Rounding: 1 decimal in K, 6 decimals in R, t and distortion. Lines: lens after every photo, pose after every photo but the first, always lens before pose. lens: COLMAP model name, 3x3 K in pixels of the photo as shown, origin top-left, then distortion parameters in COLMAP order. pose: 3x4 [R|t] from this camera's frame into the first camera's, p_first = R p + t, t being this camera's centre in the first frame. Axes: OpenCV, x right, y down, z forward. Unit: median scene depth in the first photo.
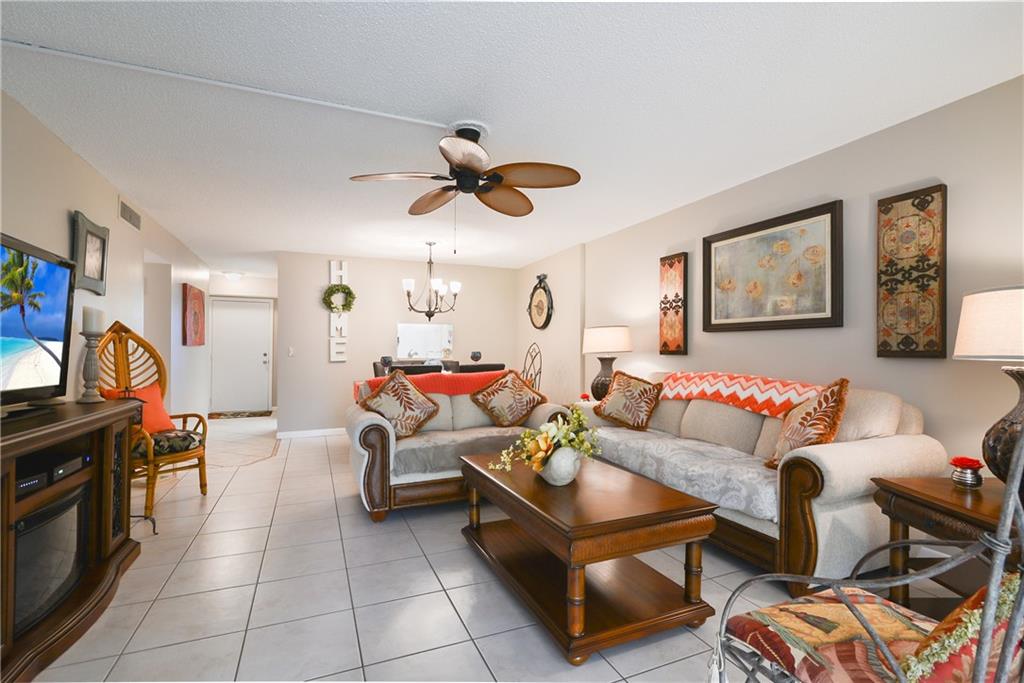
lens RADIAL K [[469.3, 0, 512.0], [0, 469.3, 341.5], [0, 0, 1]] dist [0.002375, 0.000159]
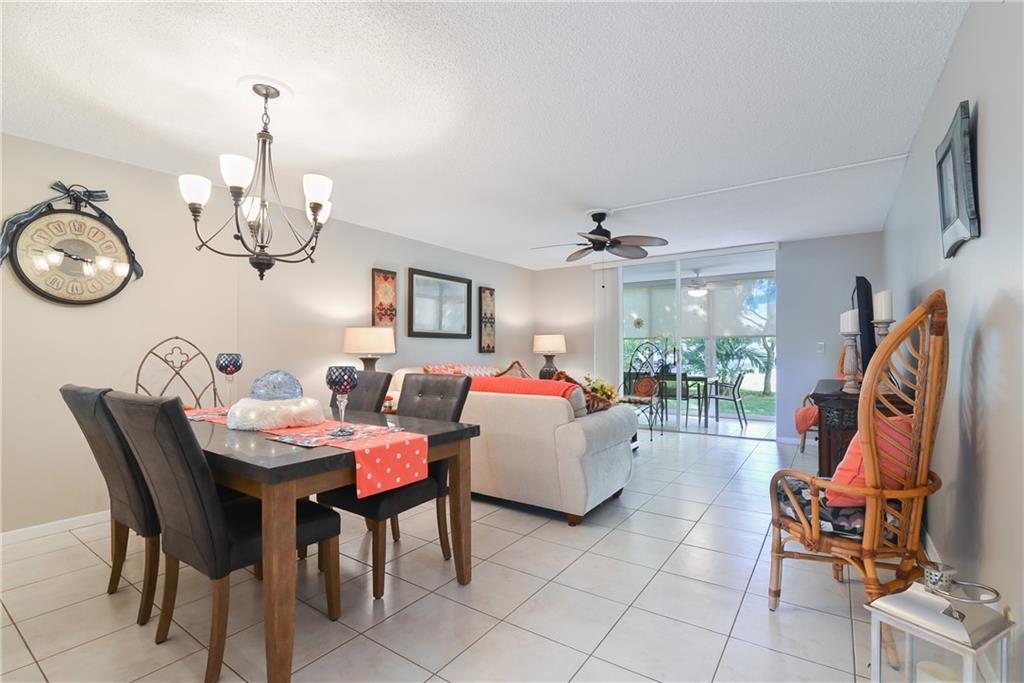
lens RADIAL K [[467.7, 0, 506.7], [0, 467.7, 346.4], [0, 0, 1]] dist [-0.004175, -0.000359]
pose [[-0.517119, -0.007425, 0.855882, -0.573875], [-0.026240, 0.999630, -0.007182, 0.006695], [-0.855511, -0.026172, -0.517122, 0.925058]]
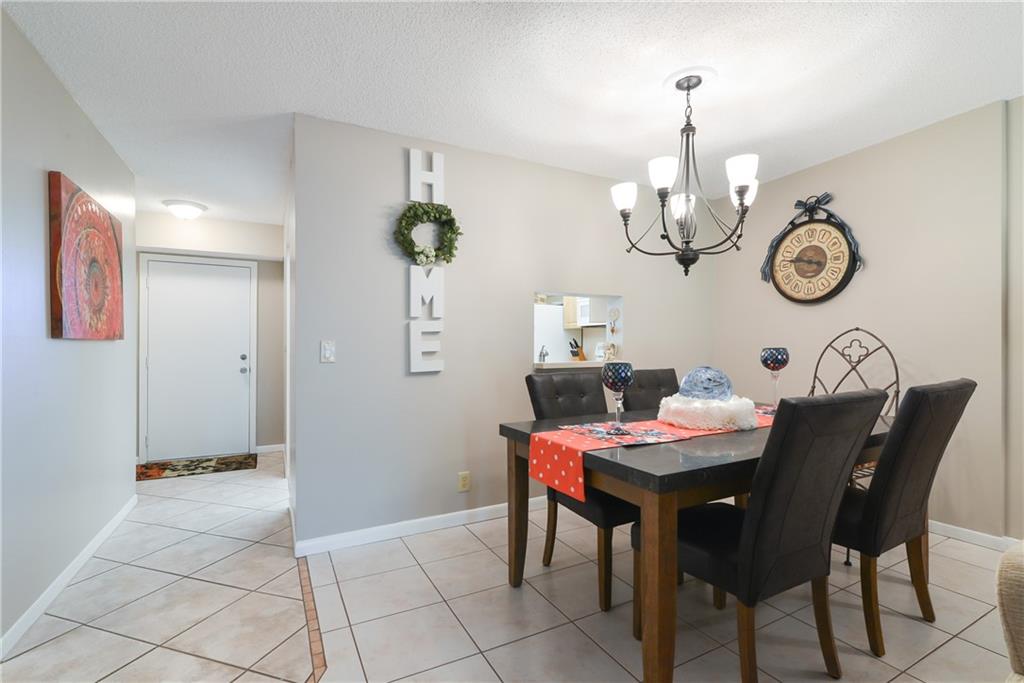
lens RADIAL K [[467.7, 0, 506.7], [0, 467.7, 346.4], [0, 0, 1]] dist [-0.004175, -0.000359]
pose [[0.997553, -0.008034, 0.069455, -0.325303], [0.006845, 0.999826, 0.017337, 0.009816], [-0.069582, -0.016819, 0.997434, 0.544215]]
